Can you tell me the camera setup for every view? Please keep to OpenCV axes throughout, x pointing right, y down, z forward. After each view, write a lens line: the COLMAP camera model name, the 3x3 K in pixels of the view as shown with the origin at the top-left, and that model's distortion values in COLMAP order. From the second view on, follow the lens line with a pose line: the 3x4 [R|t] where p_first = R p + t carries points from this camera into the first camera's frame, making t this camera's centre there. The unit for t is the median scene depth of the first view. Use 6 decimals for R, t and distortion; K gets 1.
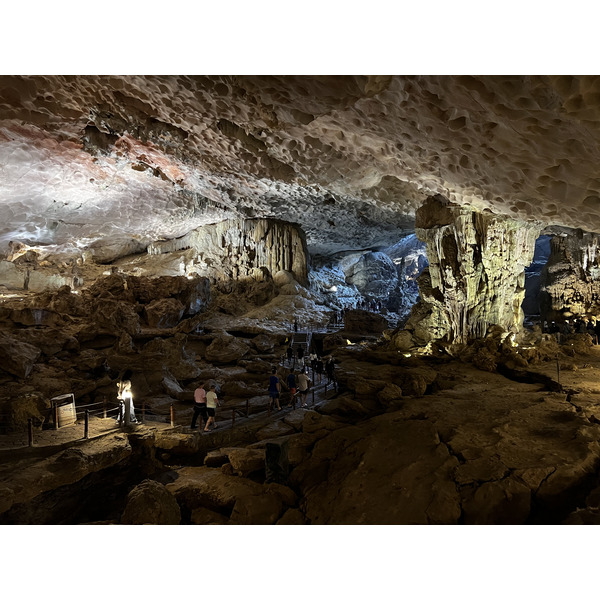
lens RADIAL K [[450.5, 0, 302.8], [0, 450.5, 296.4], [0, 0, 1]] dist [0.049649, -0.052004]
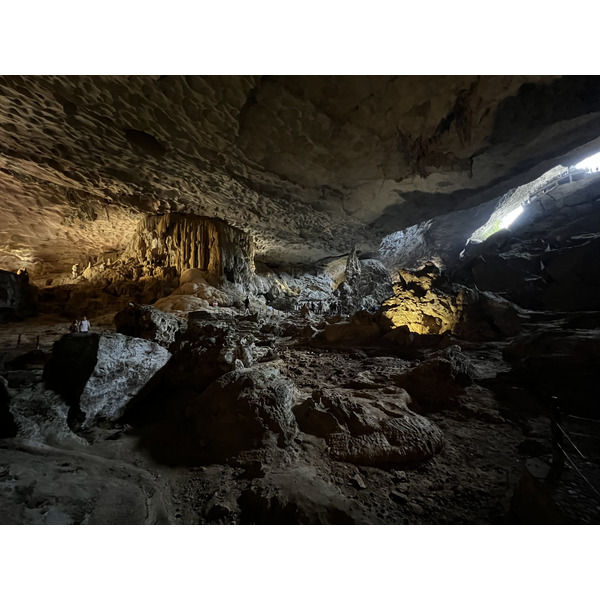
lens RADIAL K [[236.2, 0, 297.5], [0, 236.2, 303.6], [0, 0, 1]] dist [-0.003635, 0.000147]
pose [[0.926906, -0.036330, -0.373532, 0.423988], [0.023689, 0.998983, -0.038376, 0.044390], [0.374546, 0.026723, 0.926823, 0.866042]]
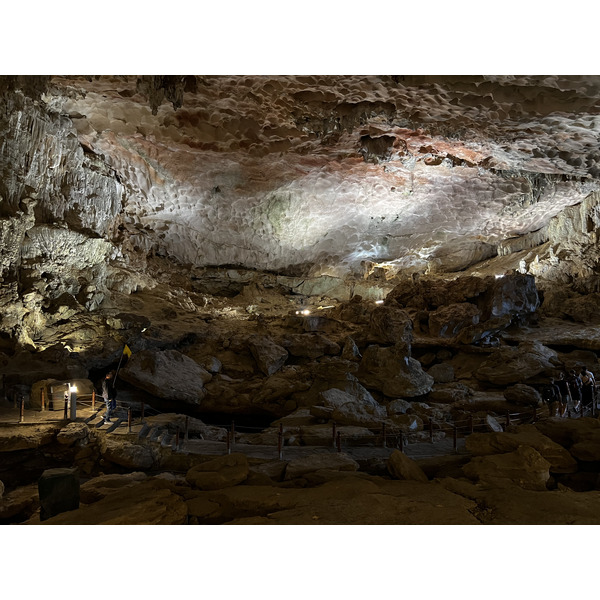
lens RADIAL K [[450.5, 0, 299.6], [0, 450.5, 304.2], [0, 0, 1]] dist [0.049649, -0.052004]
pose [[0.564218, -0.048386, -0.824207, 0.214442], [0.034443, 0.998792, -0.035057, 0.023727], [0.824907, -0.008608, 0.565203, 0.247833]]
